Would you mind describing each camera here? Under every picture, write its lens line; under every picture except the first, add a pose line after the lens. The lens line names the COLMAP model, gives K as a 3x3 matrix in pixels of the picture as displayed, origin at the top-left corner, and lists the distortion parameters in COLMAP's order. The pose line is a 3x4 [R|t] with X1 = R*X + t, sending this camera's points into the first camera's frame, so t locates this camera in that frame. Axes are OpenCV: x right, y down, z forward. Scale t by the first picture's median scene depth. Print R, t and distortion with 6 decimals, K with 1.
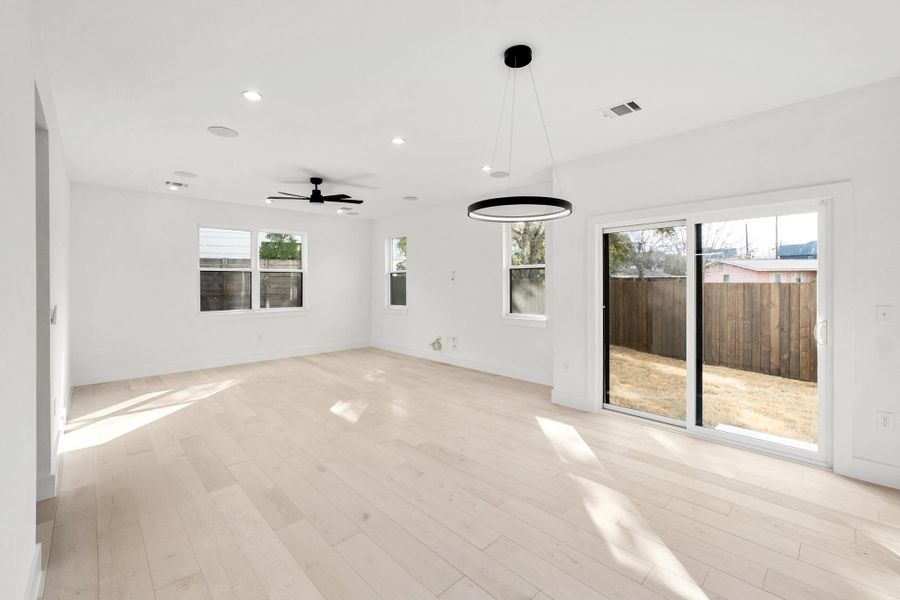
lens RADIAL K [[376.9, 0, 450.9], [0, 376.9, 284.9], [0, 0, 1]] dist [-0.017681, 0.000144]
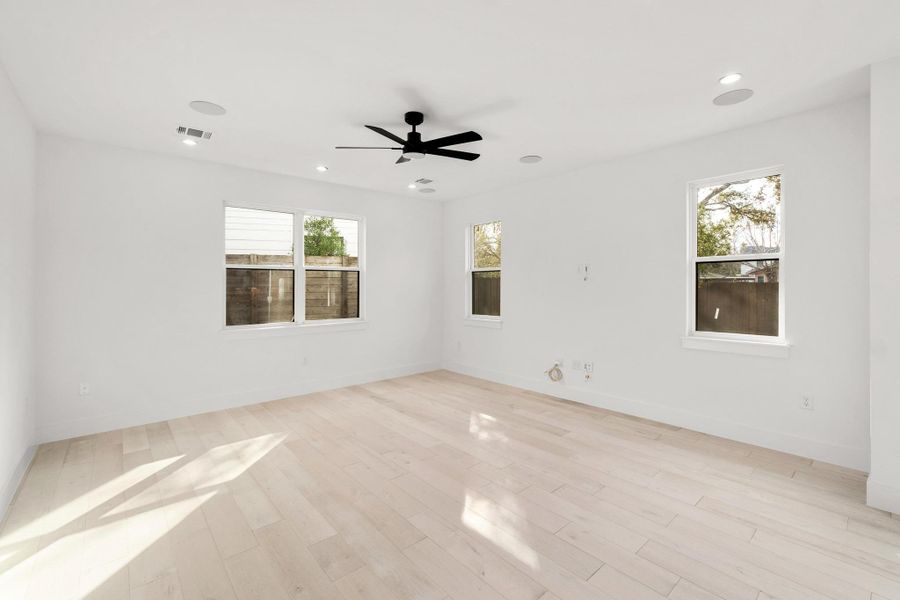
lens RADIAL K [[389.2, 0, 449.2], [0, 389.2, 281.5], [0, 0, 1]] dist [-0.017805, -0.000054]
pose [[0.998593, -0.003626, -0.052912, -0.195113], [0.002754, 0.999859, -0.016540, 0.000586], [0.052964, 0.016371, 0.998462, 0.271110]]
